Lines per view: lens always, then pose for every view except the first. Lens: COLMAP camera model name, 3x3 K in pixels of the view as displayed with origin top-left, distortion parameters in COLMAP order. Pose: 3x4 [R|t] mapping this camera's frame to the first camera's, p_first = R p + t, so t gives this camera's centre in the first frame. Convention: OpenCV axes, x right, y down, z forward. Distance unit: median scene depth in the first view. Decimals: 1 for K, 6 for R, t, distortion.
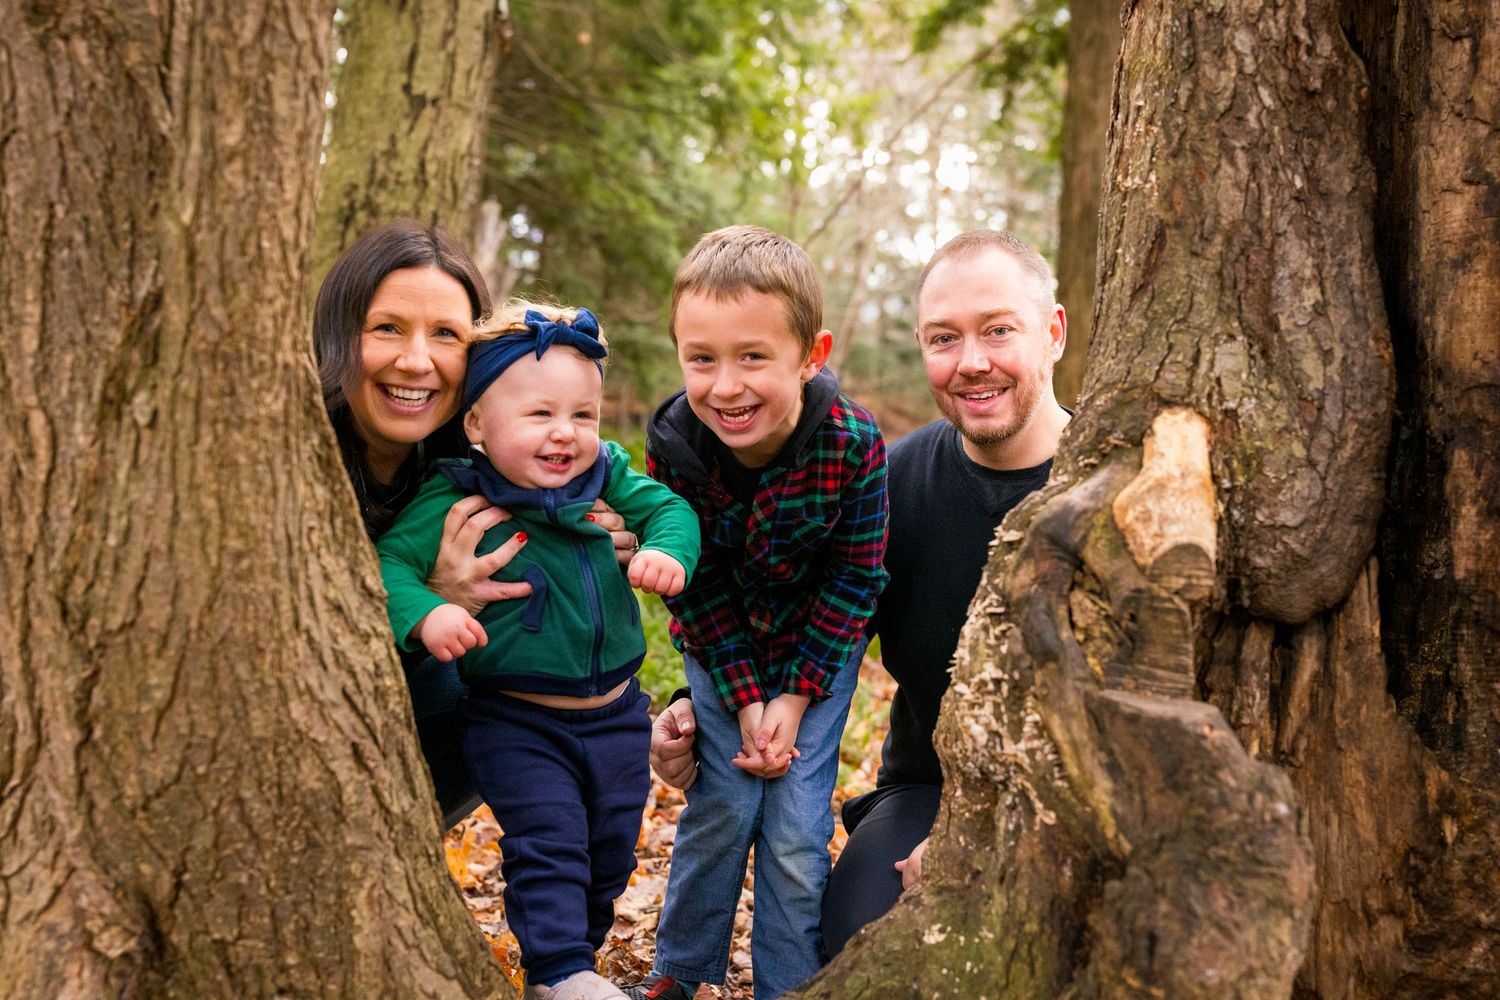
lens RADIAL K [[1823.8, 0, 740.2], [0, 1823.8, 447.1], [0, 0, 1]] dist [-0.005019, 0.000000]
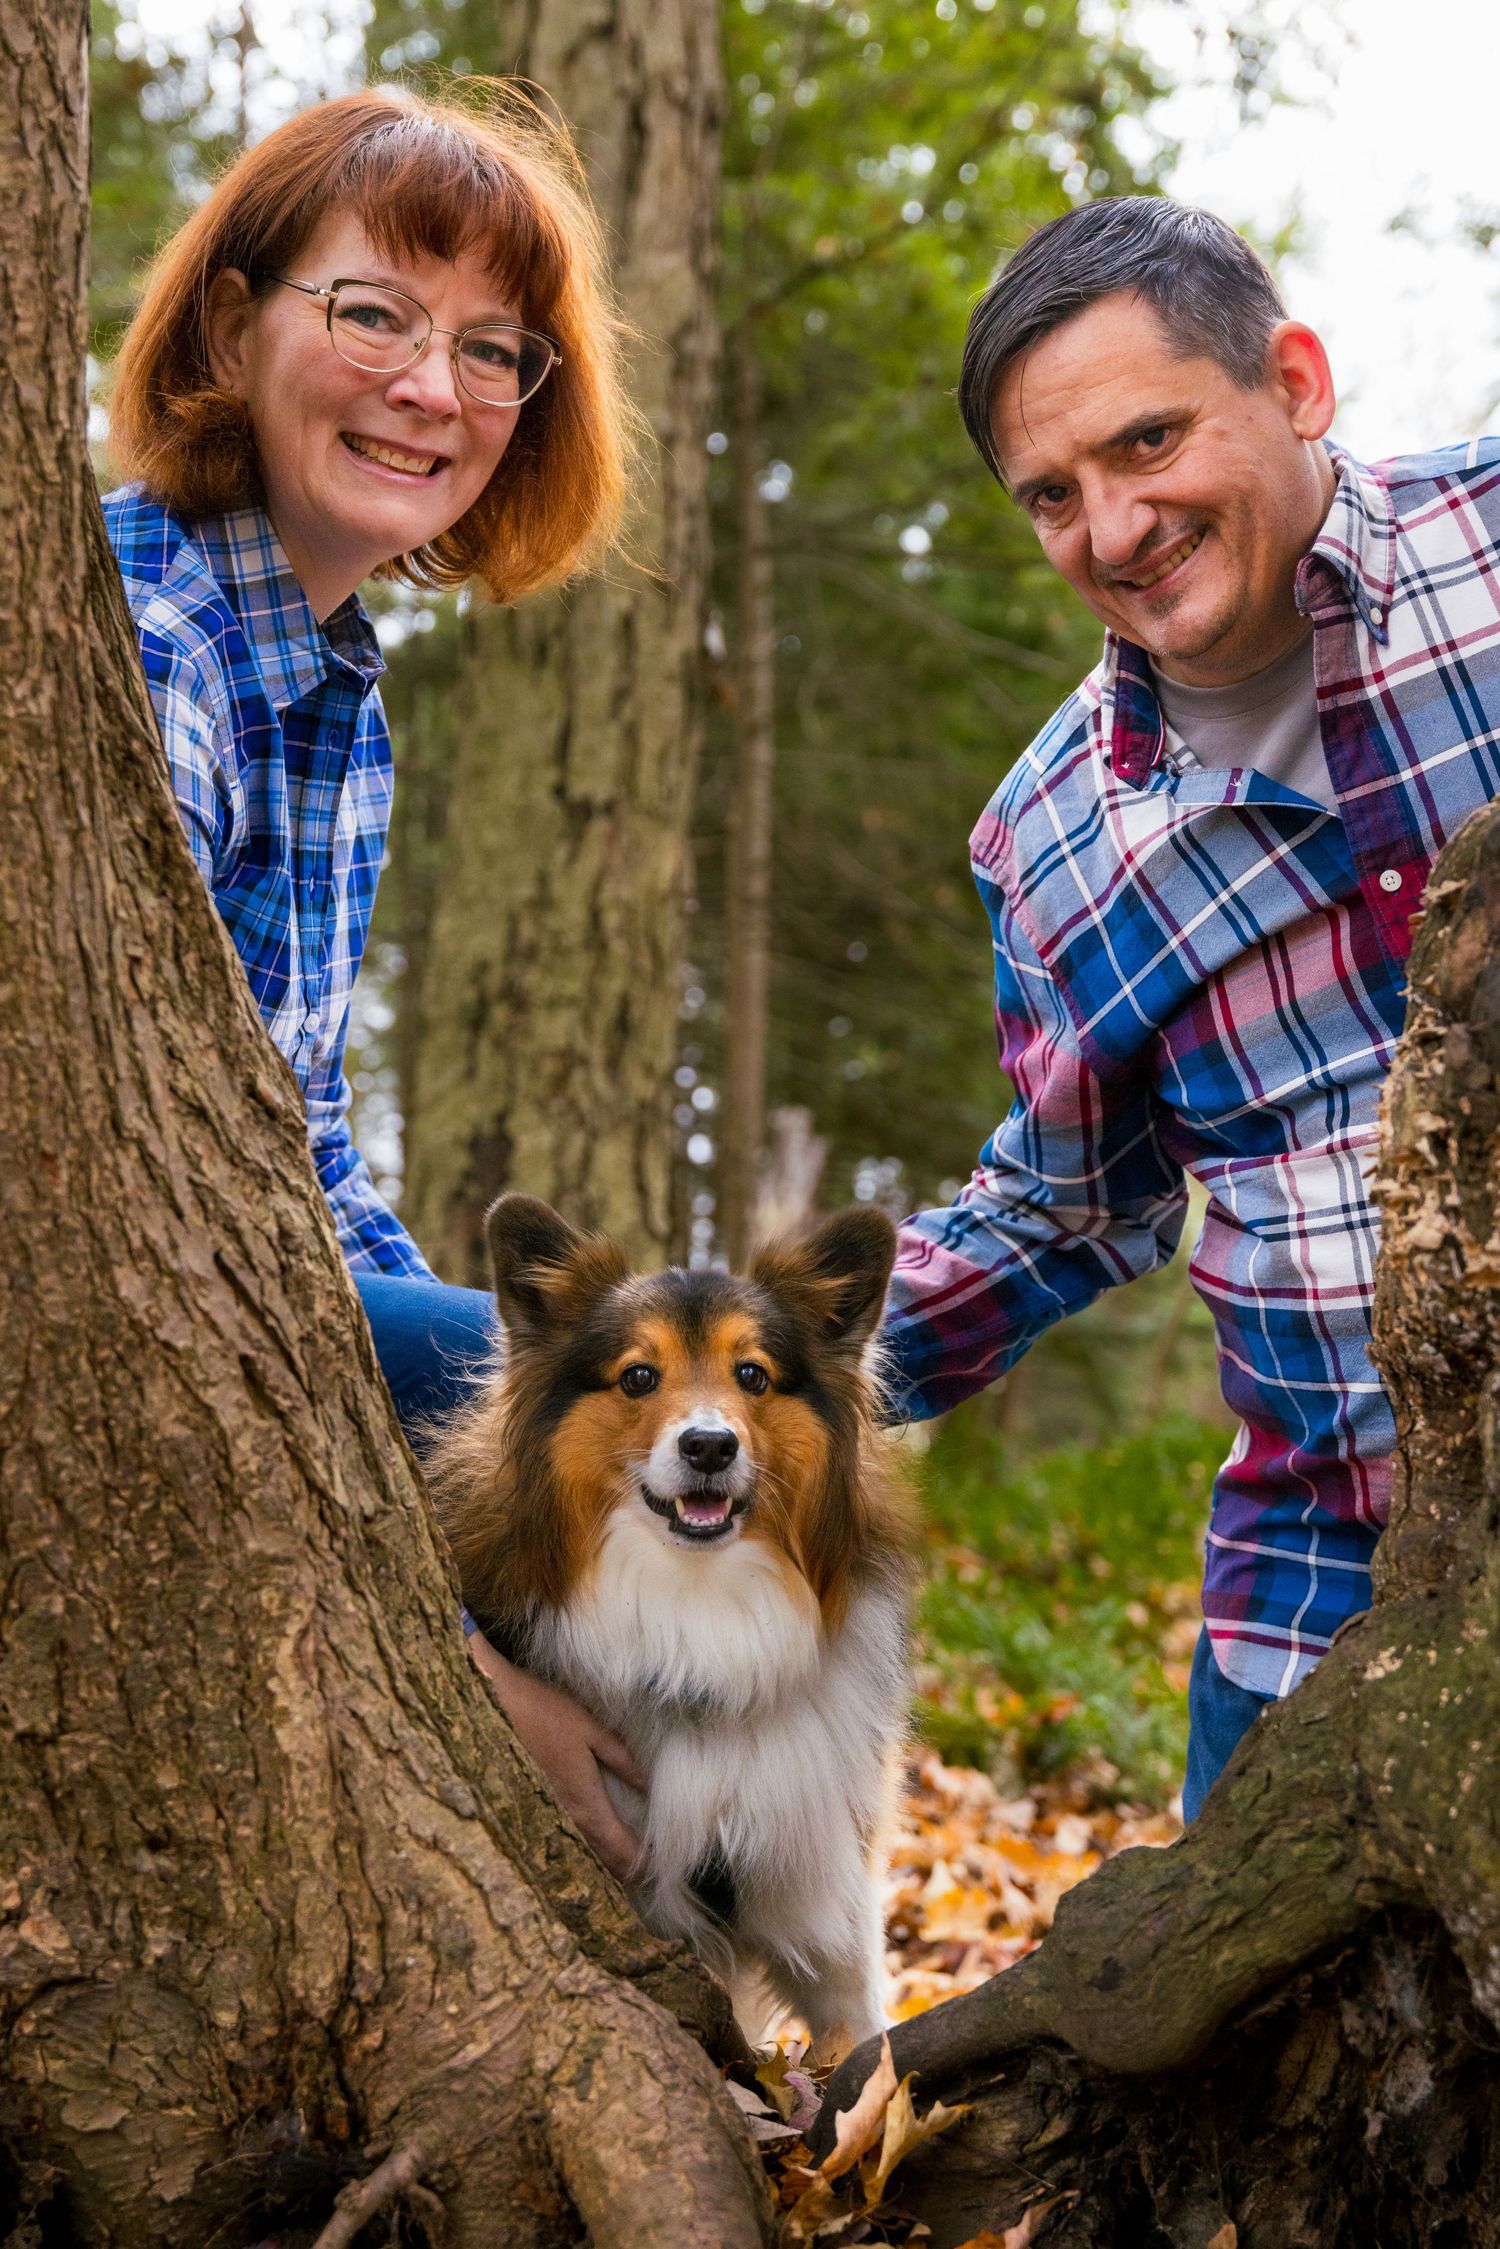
lens RADIAL K [[3229.6, 0, 745.0], [0, 3229.6, 1133.8], [0, 0, 1]] dist [-0.016381, 0.000000]
pose [[0.980897, -0.111860, -0.159149, 0.094334], [0.087974, 0.984773, -0.149941, 0.248132], [0.173498, 0.133076, 0.975802, 0.070800]]
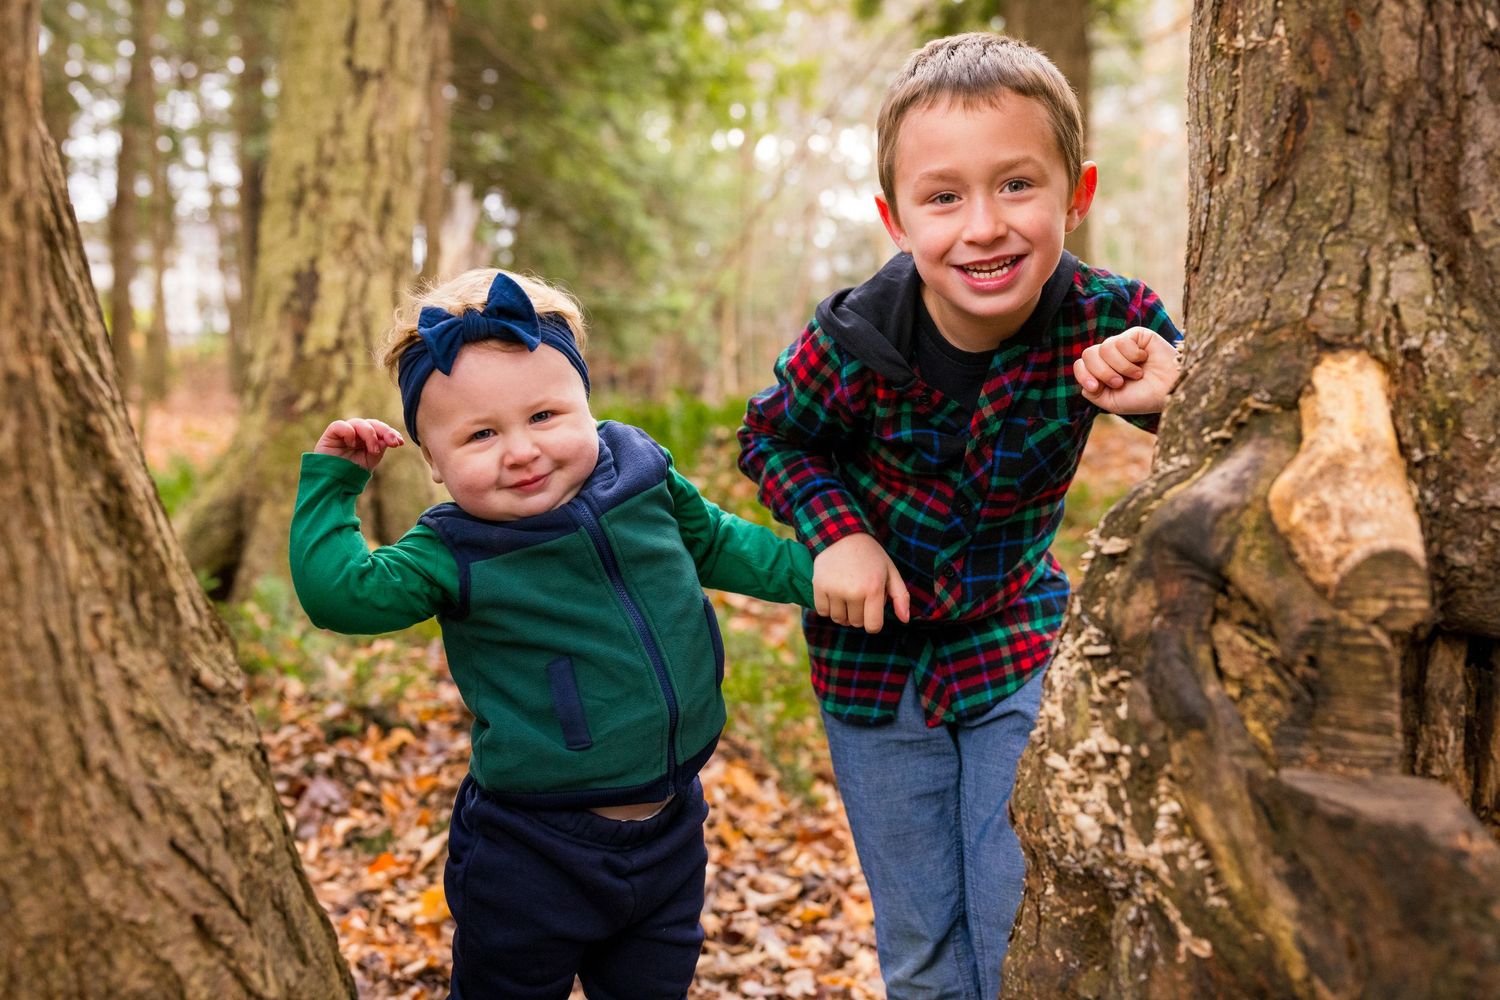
lens RADIAL K [[1645.7, 0, 750.1], [0, 1645.7, 489.0], [0, 0, 1]] dist [-0.002494, 0.000000]
pose [[0.997700, -0.064843, 0.019743, -0.004798], [0.063653, 0.996407, 0.055866, -0.019115], [-0.023295, -0.054481, 0.998243, 0.374311]]
